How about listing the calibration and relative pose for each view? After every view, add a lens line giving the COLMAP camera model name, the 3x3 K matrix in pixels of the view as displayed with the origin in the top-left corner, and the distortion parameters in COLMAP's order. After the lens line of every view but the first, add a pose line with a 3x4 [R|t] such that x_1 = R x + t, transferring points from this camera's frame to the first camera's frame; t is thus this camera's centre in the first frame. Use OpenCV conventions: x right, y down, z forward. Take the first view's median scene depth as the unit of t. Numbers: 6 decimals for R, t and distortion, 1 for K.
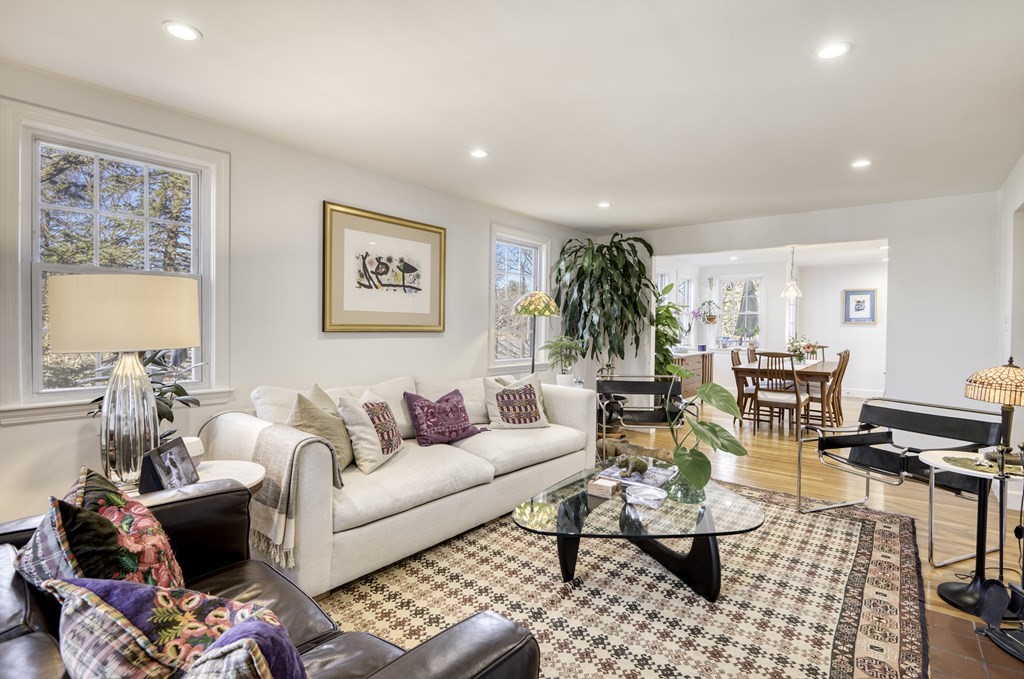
lens RADIAL K [[487.0, 0, 512.0], [0, 487.0, 339.5], [0, 0, 1]] dist [-0.003417, -0.000771]
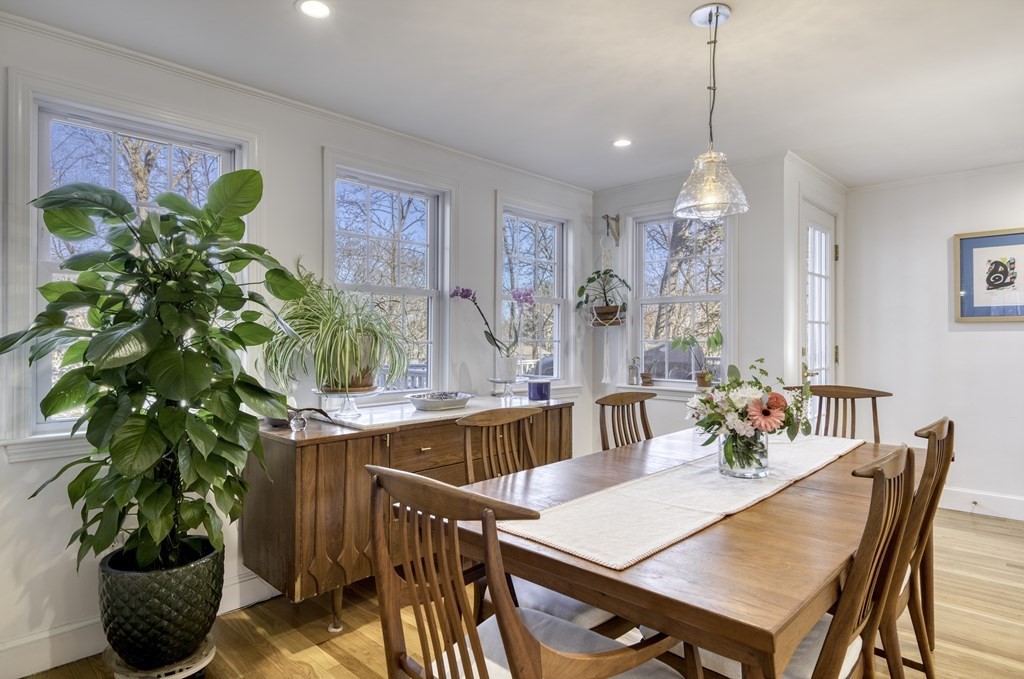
lens RADIAL K [[586.9, 0, 512.0], [0, 586.9, 339.5], [0, 0, 1]] dist [0.002398, -0.000164]
pose [[0.997170, -0.007180, -0.074841, 0.368269], [0.005553, 0.999744, -0.021926, -0.010889], [0.074980, 0.021448, 0.996954, 0.514187]]
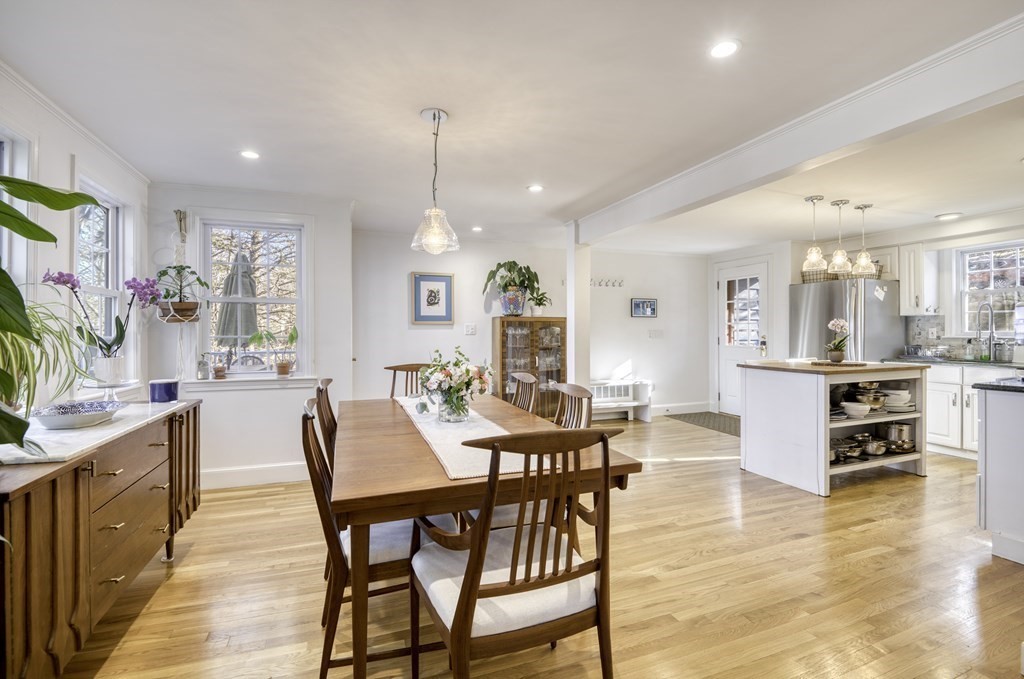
lens RADIAL K [[468.3, 0, 516.3], [0, 468.3, 333.3], [0, 0, 1]] dist [0.013333, -0.022686]
pose [[0.506496, -0.008963, 0.862196, 0.214889], [0.028096, 0.999587, -0.006114, -0.013208], [-0.861784, 0.027321, 0.506539, 0.573185]]
